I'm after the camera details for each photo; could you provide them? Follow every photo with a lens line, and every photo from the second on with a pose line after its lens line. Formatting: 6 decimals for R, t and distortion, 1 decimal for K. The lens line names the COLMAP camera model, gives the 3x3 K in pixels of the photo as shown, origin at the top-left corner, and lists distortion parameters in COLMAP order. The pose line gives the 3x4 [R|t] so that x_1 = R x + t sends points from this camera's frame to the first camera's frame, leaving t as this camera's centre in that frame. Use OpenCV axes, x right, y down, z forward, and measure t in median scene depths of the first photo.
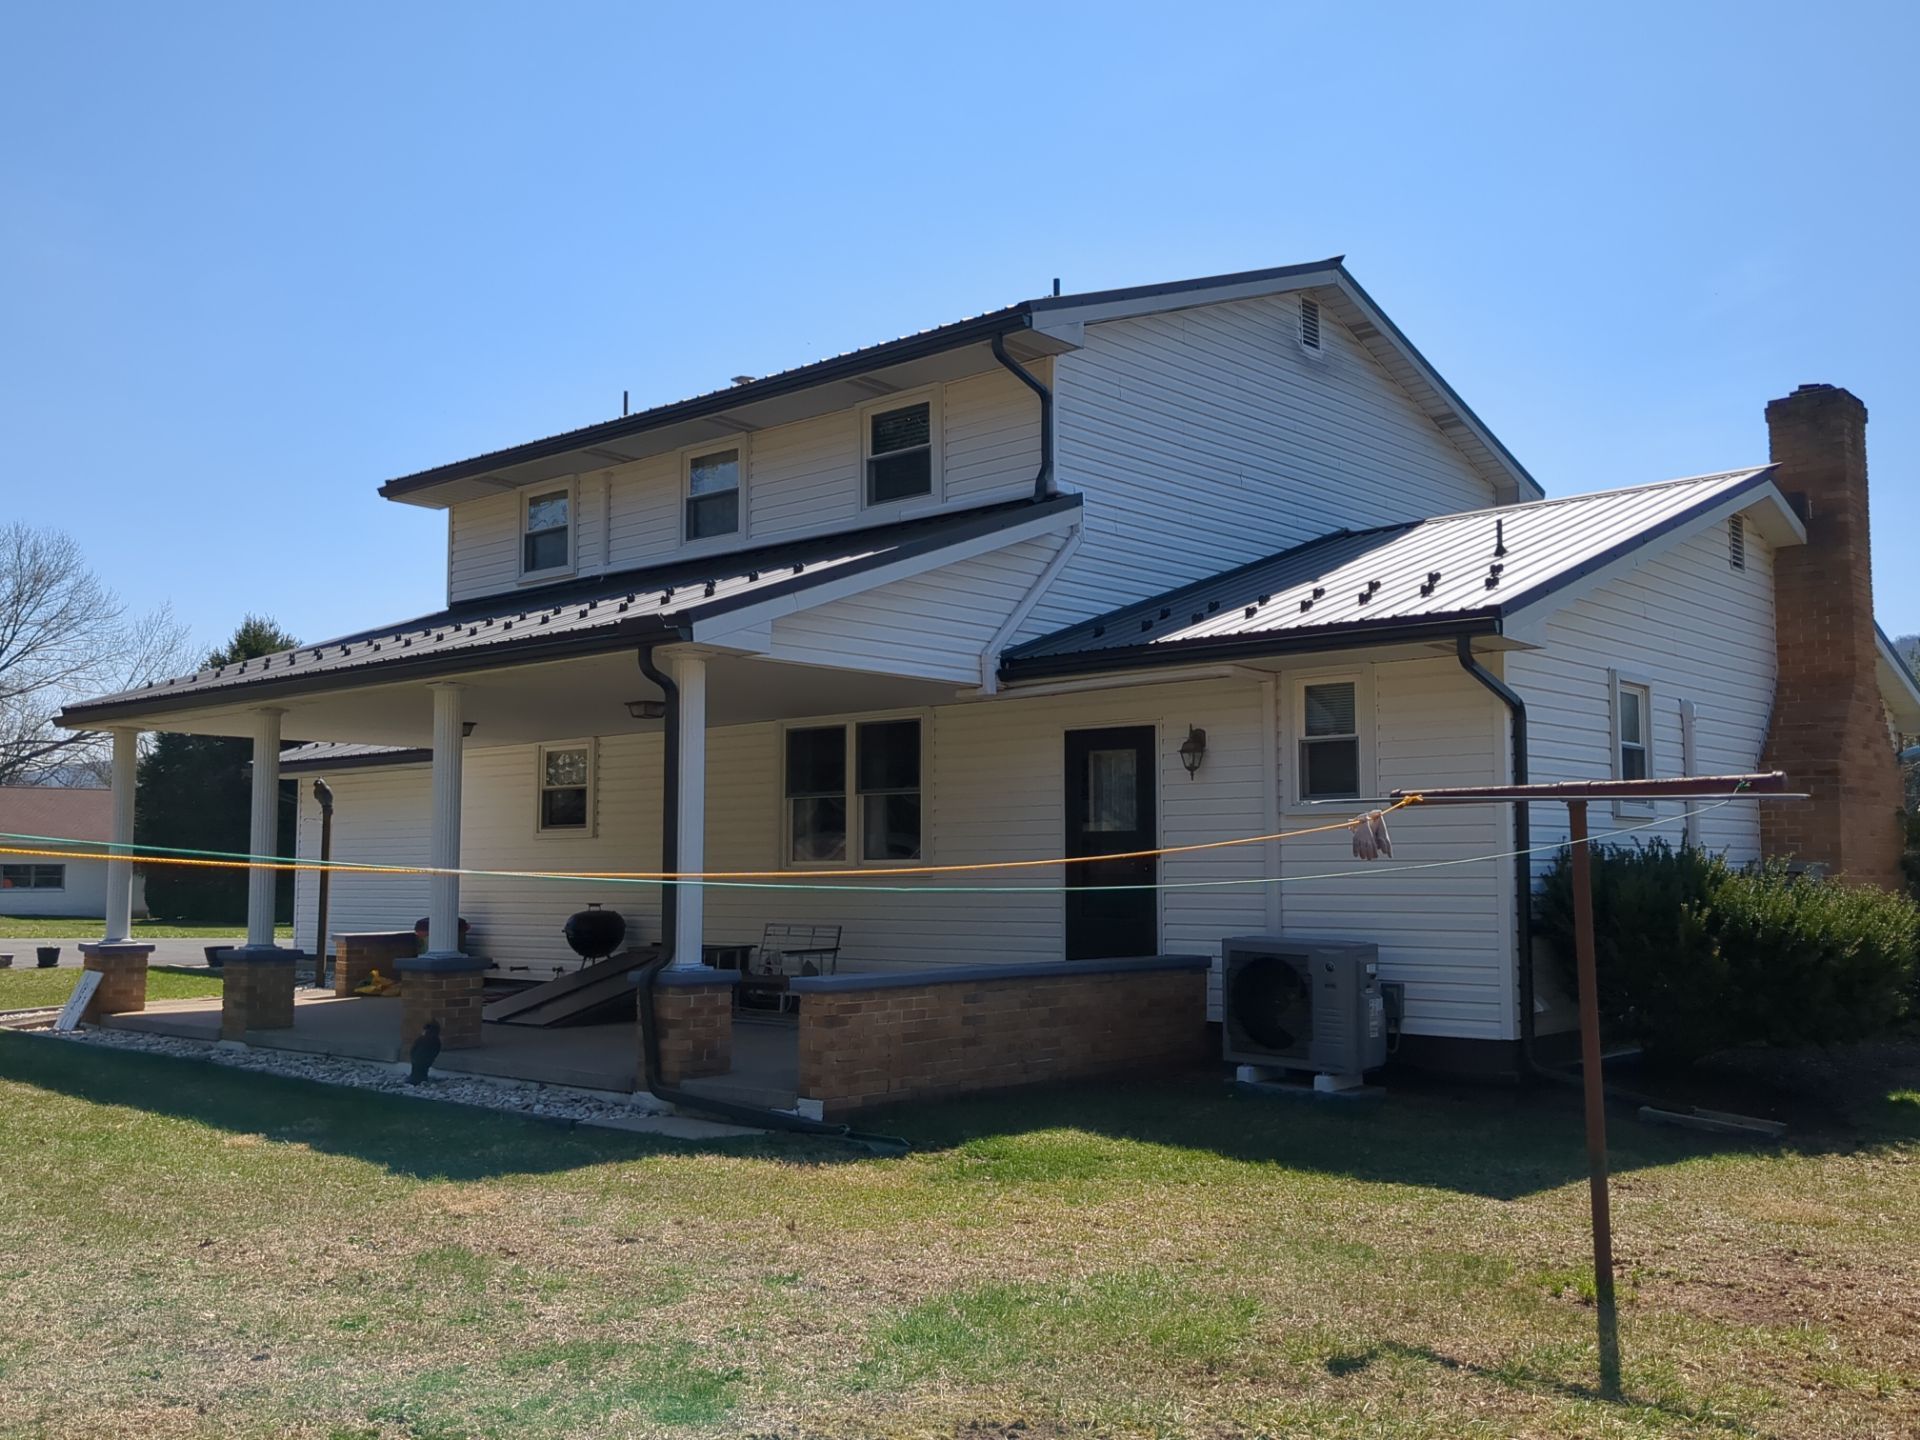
lens RADIAL K [[1743.9, 0, 960.0], [0, 1743.9, 720.0], [0, 0, 1]] dist [0.148567, -0.348264]
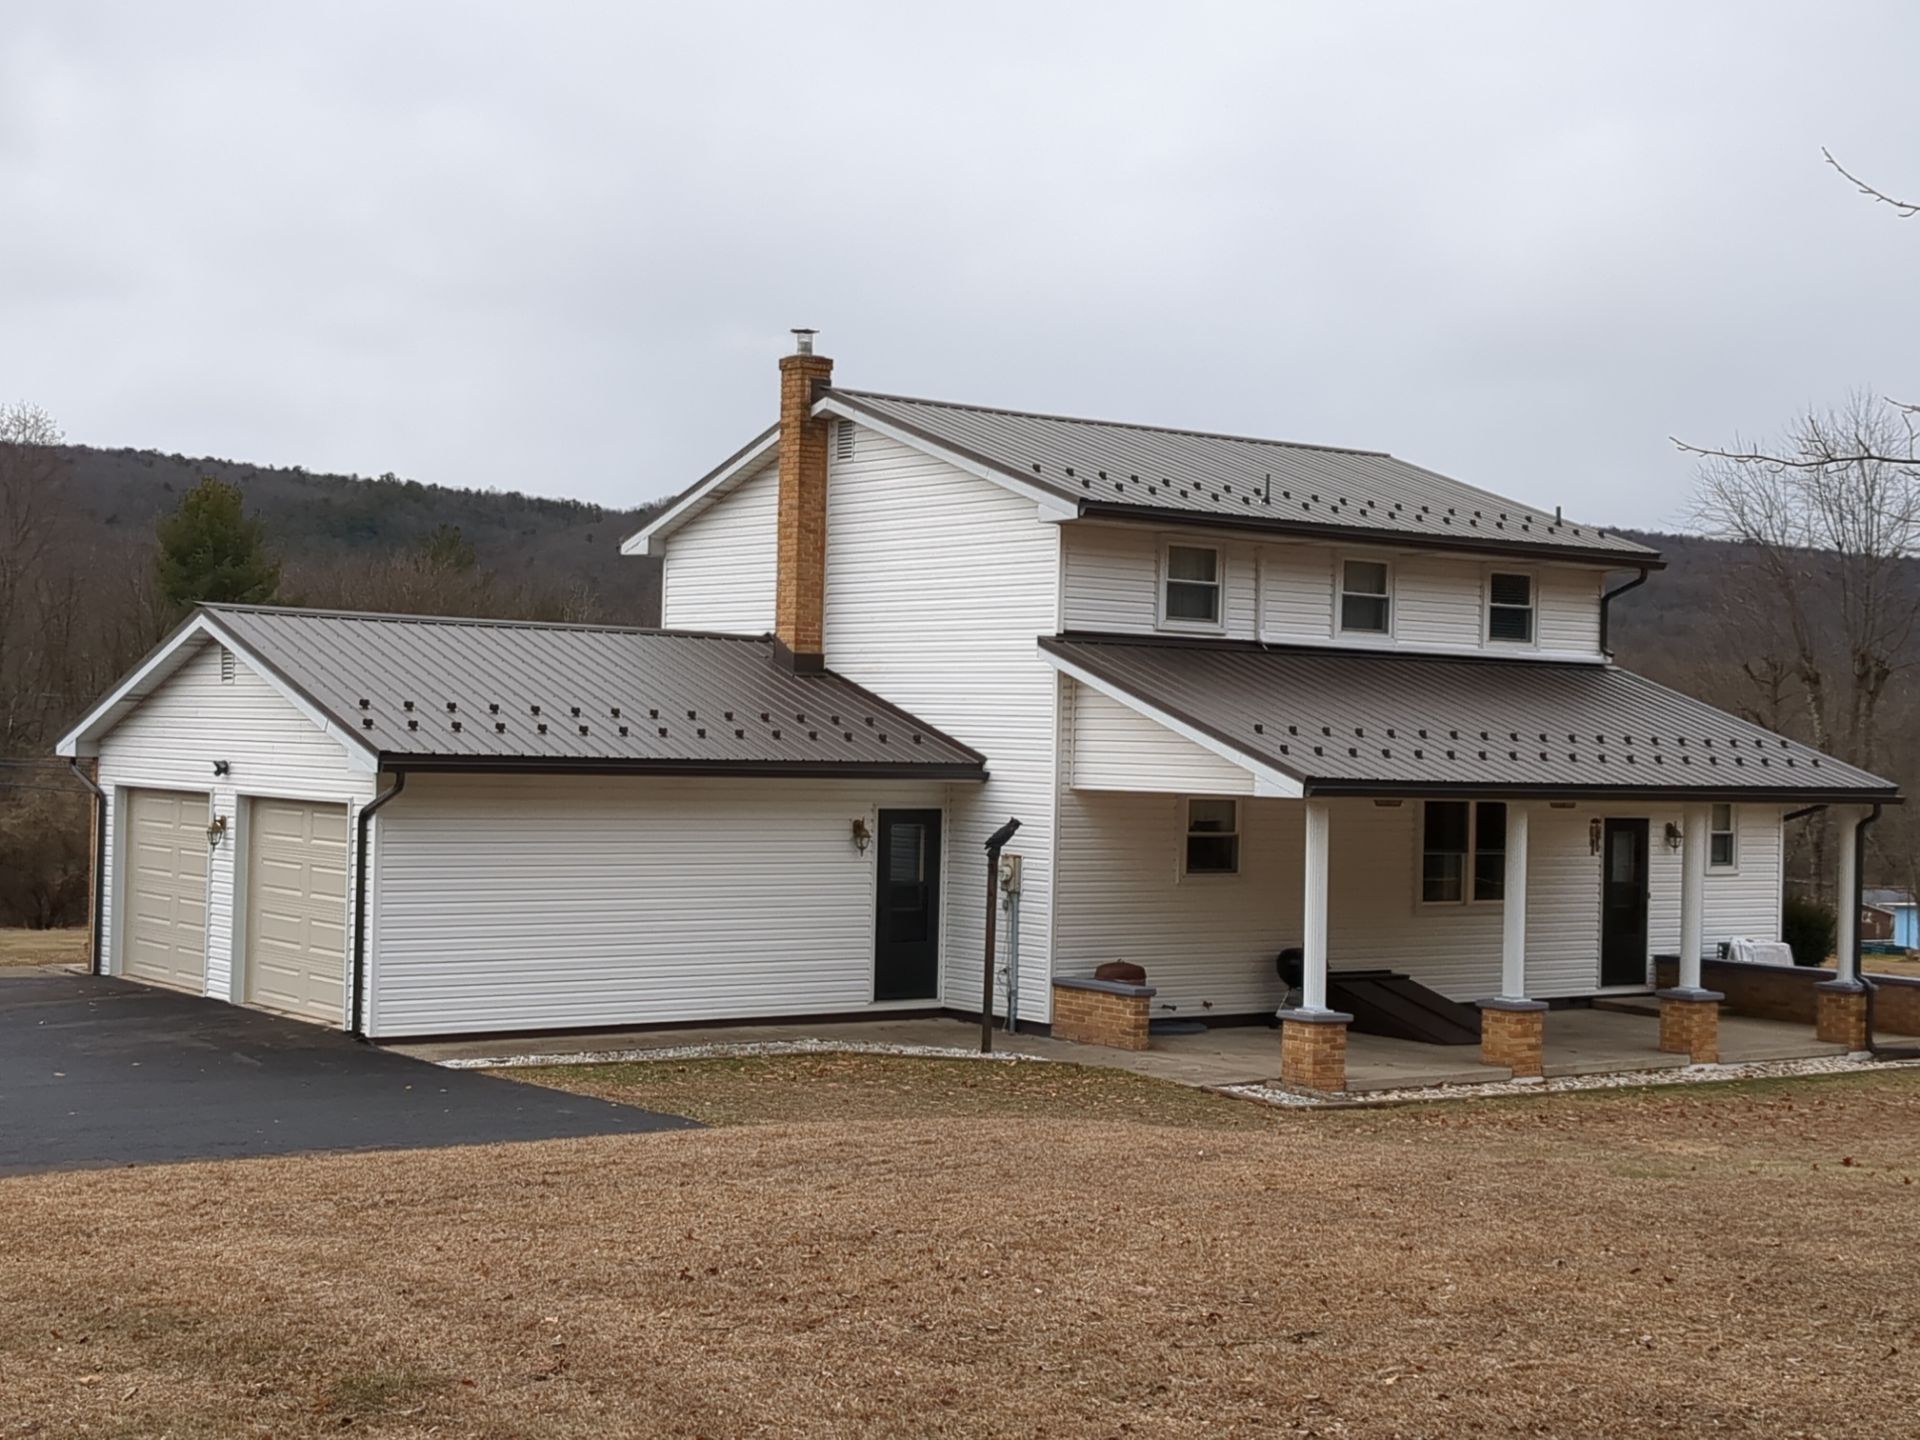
lens RADIAL K [[2622.0, 0, 960.0], [0, 2622.0, 720.0], [0, 0, 1]] dist [0.119647, -0.021134]
pose [[0.197023, 0.016950, 0.980252, -2.166482], [-0.109131, 0.994016, 0.004746, -0.026066], [-0.974306, -0.107911, 0.197694, 1.006820]]
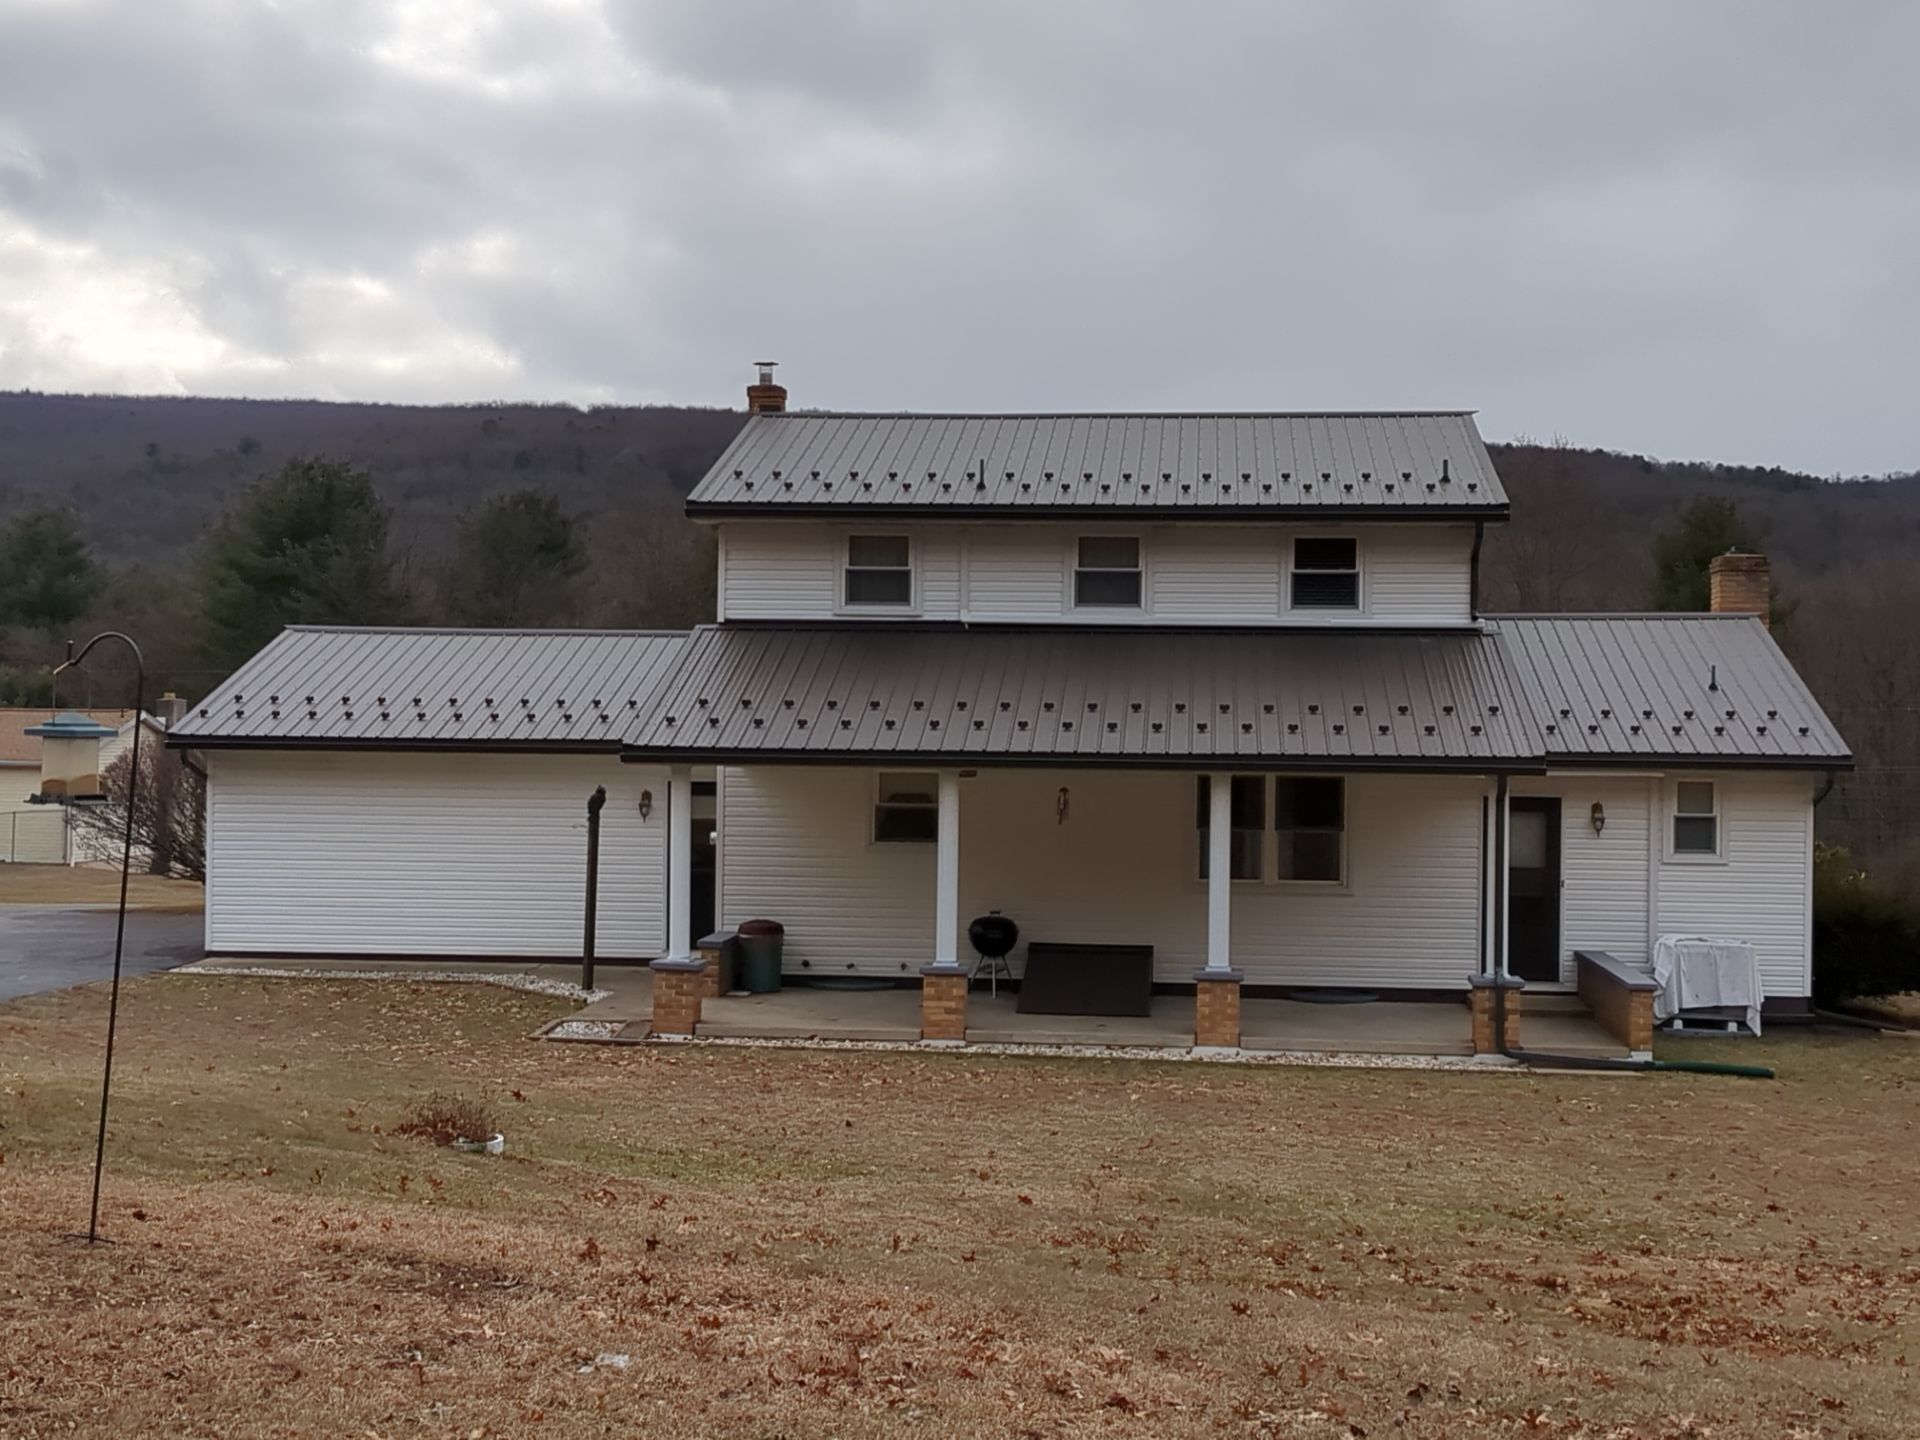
lens RADIAL K [[2622.0, 0, 960.0], [0, 2622.0, 720.0], [0, 0, 1]] dist [0.119647, -0.021134]
pose [[0.803137, 0.013389, 0.595644, -1.431404], [-0.065271, 0.995707, 0.065627, -0.153976], [-0.592209, -0.091585, 0.800563, -0.426289]]
